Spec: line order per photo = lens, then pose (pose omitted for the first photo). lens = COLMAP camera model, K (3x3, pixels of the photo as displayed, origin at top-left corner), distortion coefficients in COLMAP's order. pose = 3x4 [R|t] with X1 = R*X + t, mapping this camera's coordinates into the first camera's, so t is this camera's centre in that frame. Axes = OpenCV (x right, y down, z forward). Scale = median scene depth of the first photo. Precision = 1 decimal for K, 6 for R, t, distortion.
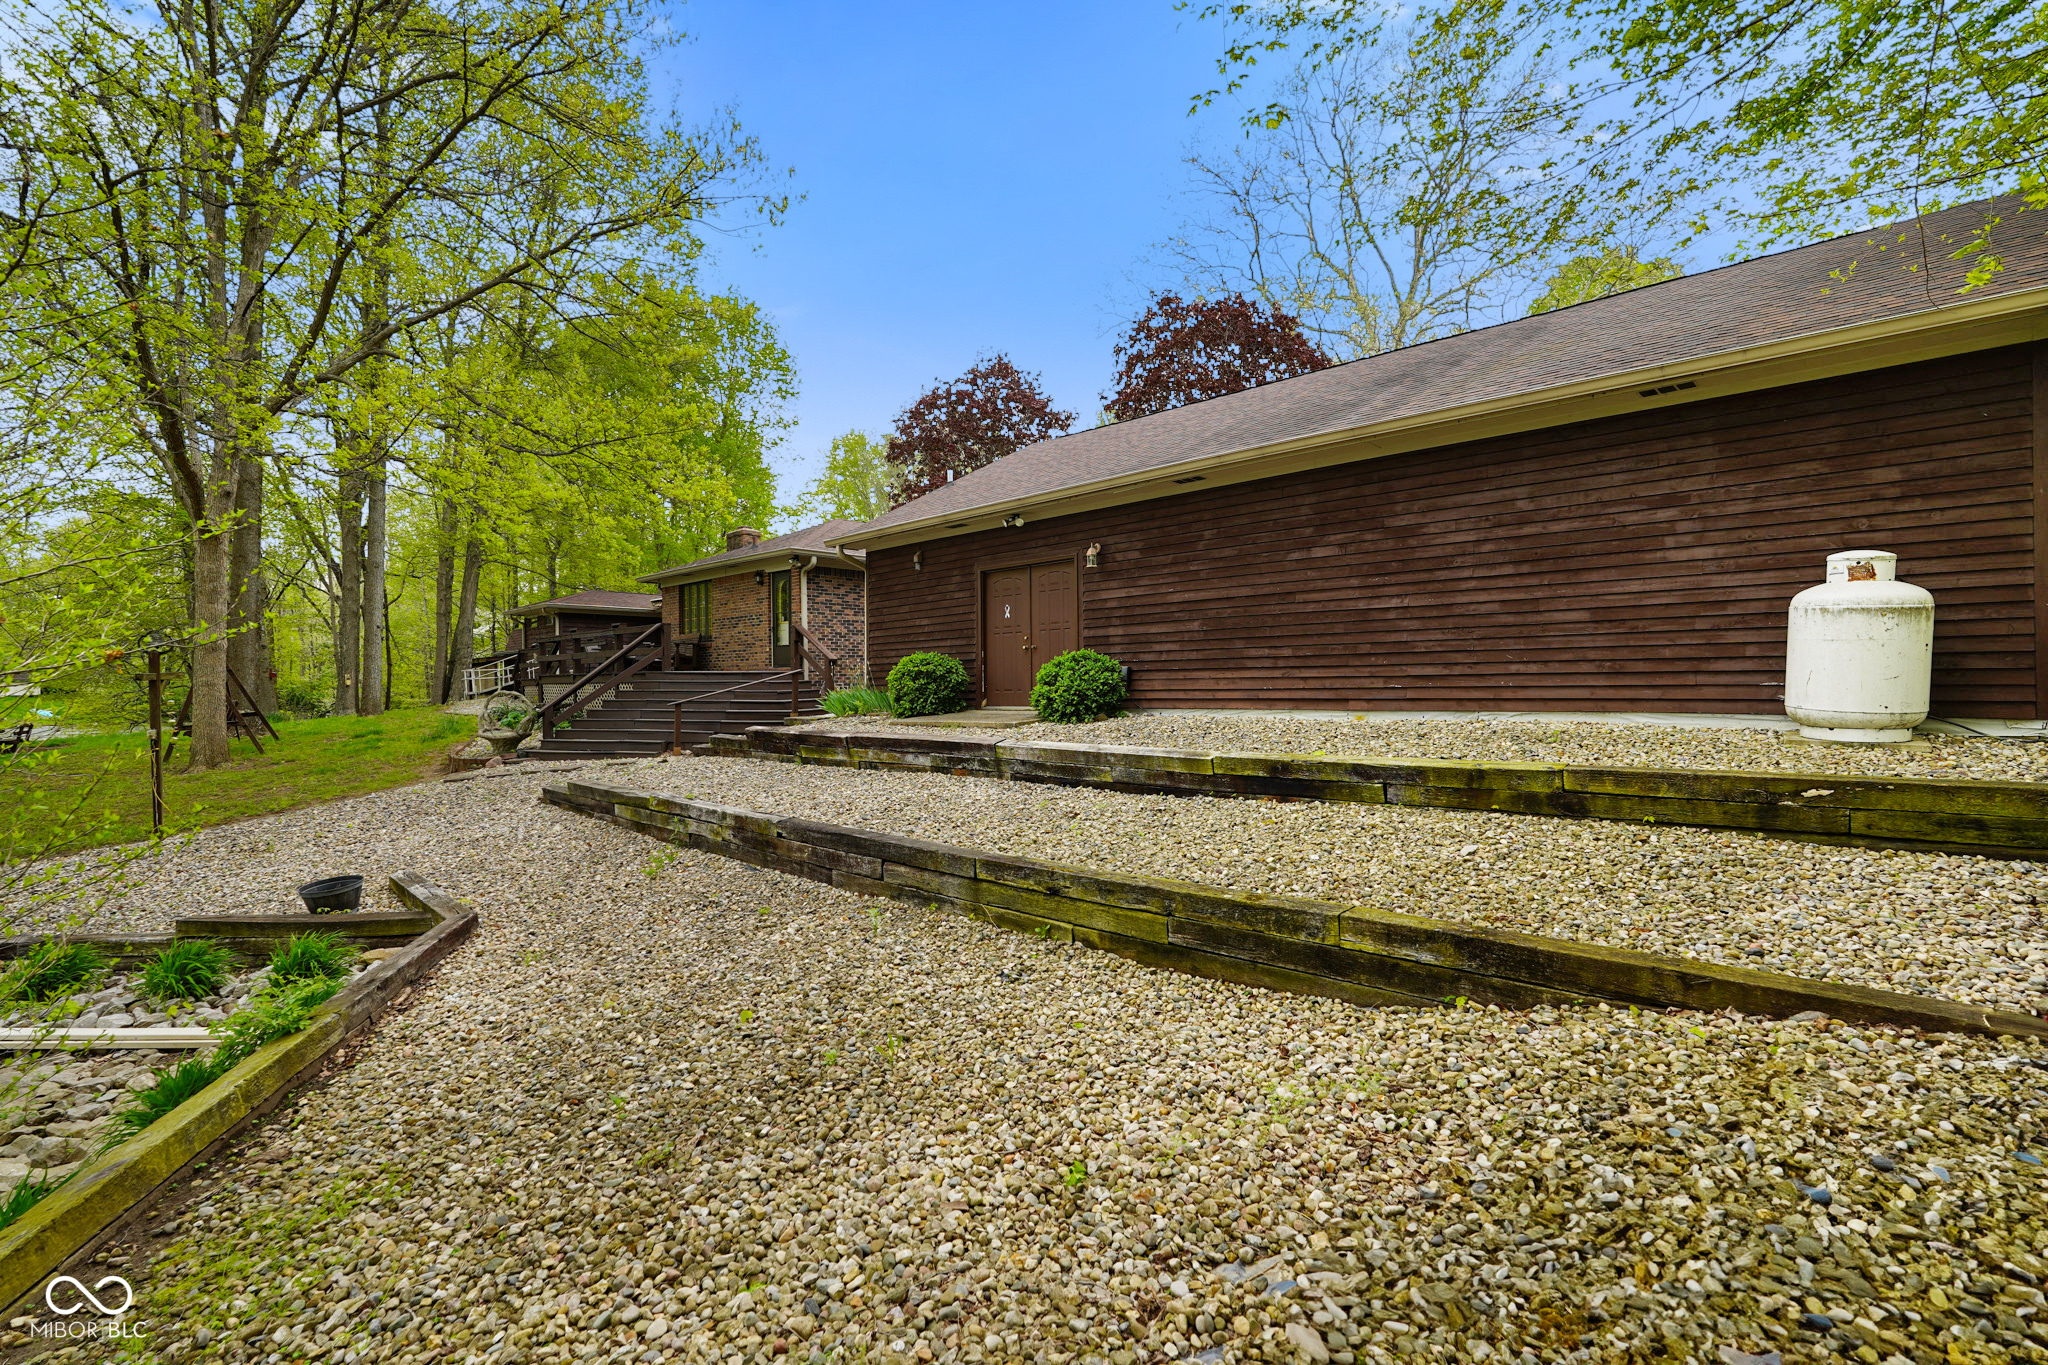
lens RADIAL K [[941.9, 0, 1029.9], [0, 941.9, 672.8], [0, 0, 1]] dist [0.002582, 0.000249]
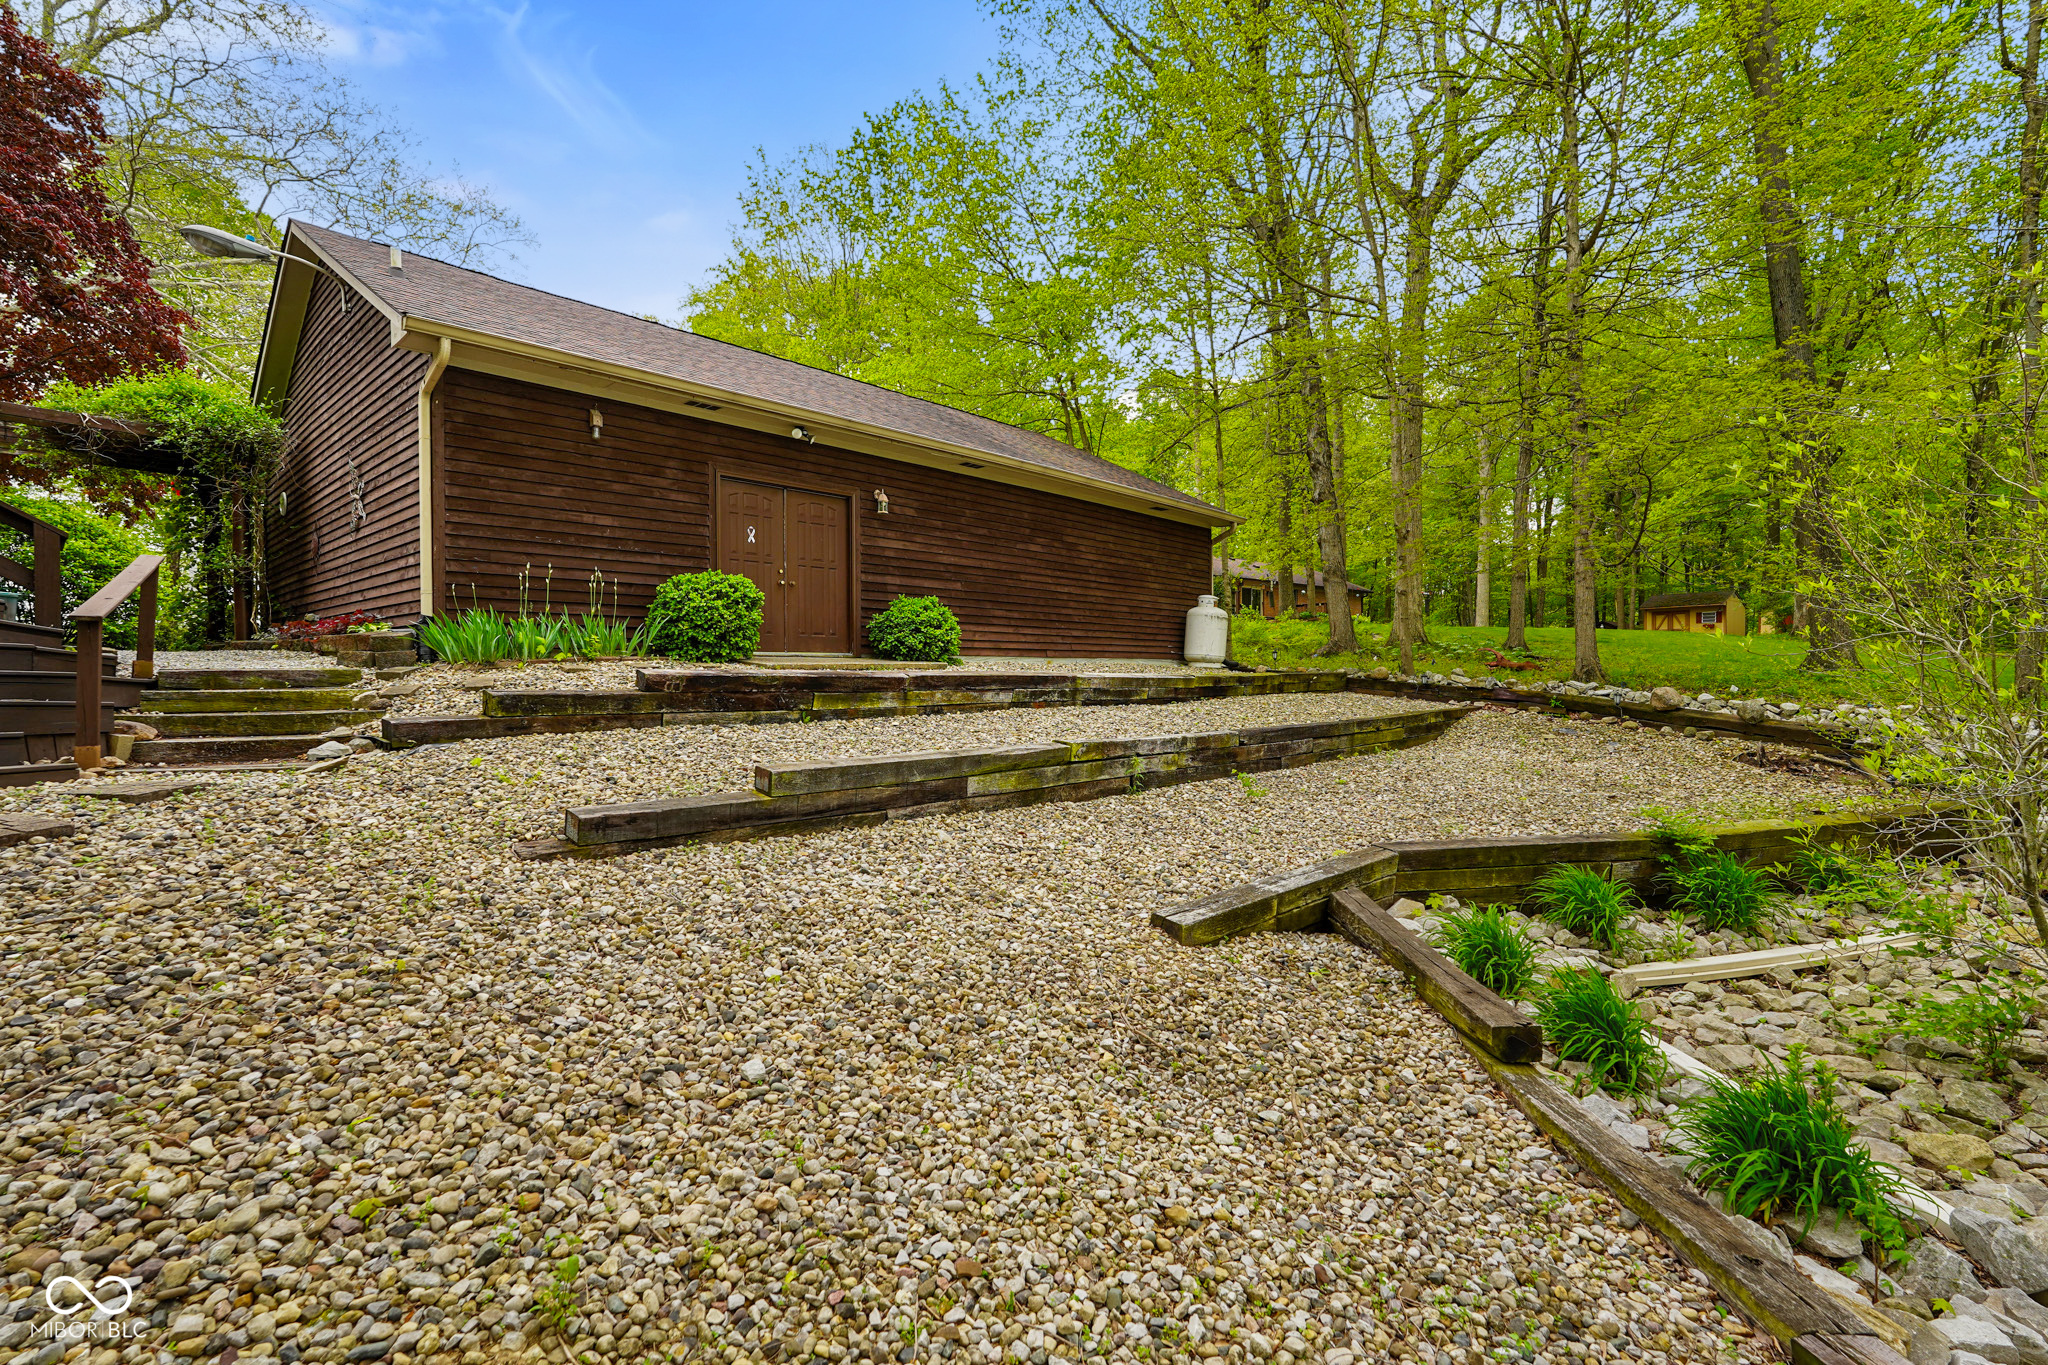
lens RADIAL K [[941.9, 0, 1029.6], [0, 941.9, 690.8], [0, 0, 1]] dist [0.002582, 0.000249]
pose [[-0.046060, 0.000759, 0.998938, -1.145642], [-0.004212, 0.999991, -0.000954, 0.093630], [-0.998930, -0.004252, -0.046057, 1.090340]]
